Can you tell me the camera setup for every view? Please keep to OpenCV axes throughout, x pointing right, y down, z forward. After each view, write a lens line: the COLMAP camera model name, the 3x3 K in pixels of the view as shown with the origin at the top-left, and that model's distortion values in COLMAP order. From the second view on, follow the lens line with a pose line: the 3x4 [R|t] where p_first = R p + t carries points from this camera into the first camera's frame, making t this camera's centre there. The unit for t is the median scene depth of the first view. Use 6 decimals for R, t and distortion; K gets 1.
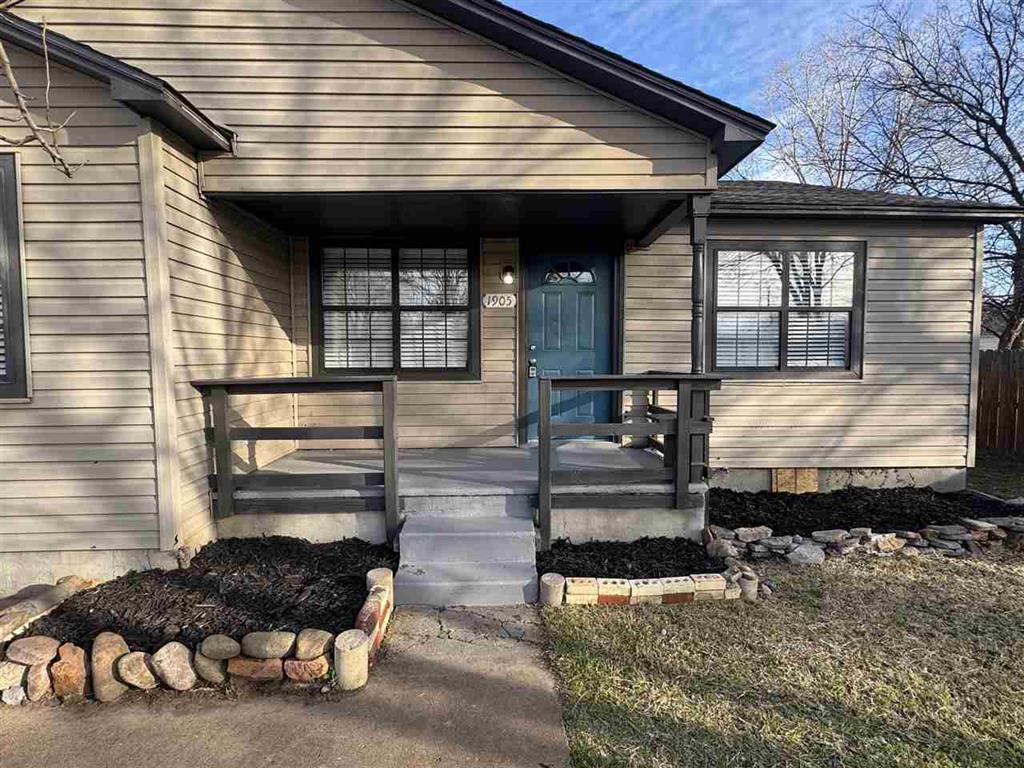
lens RADIAL K [[484.8, 0, 508.7], [0, 484.8, 382.5], [0, 0, 1]] dist [-0.004859, 0.003162]
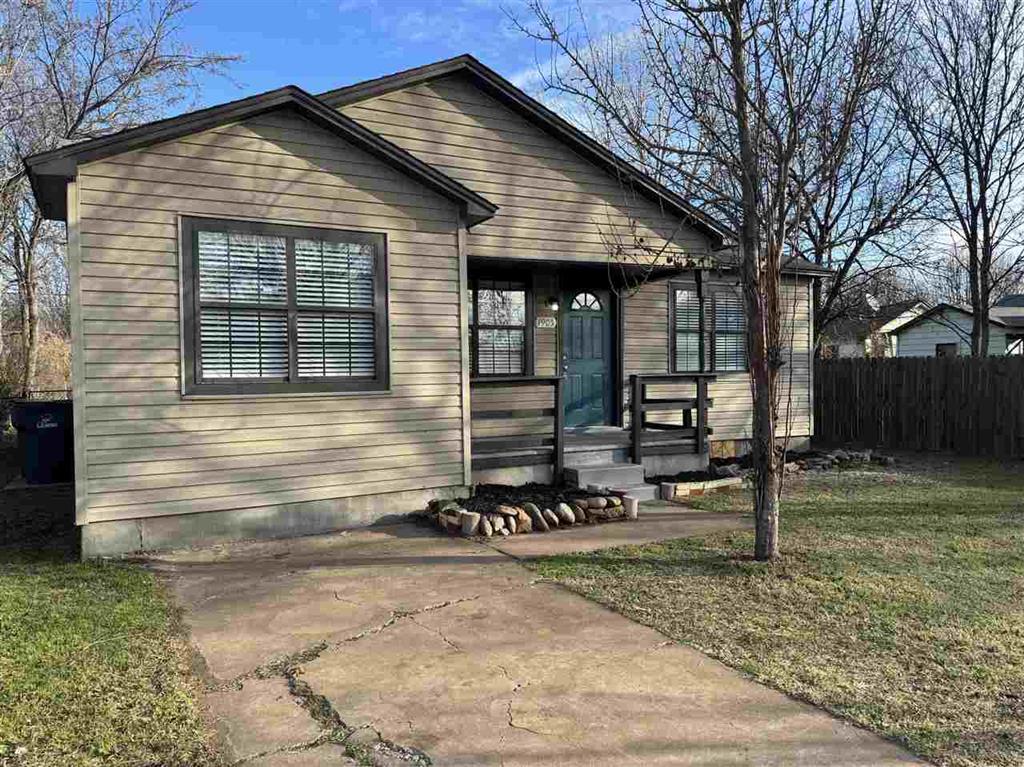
lens RADIAL K [[729.6, 0, 514.3], [0, 729.6, 384.0], [0, 0, 1]] dist [0.099334, -0.006176]
pose [[0.898288, -0.014704, 0.439161, -1.328609], [0.030082, 0.999153, -0.028077, 0.071269], [-0.438376, 0.038433, 0.897970, -1.013025]]
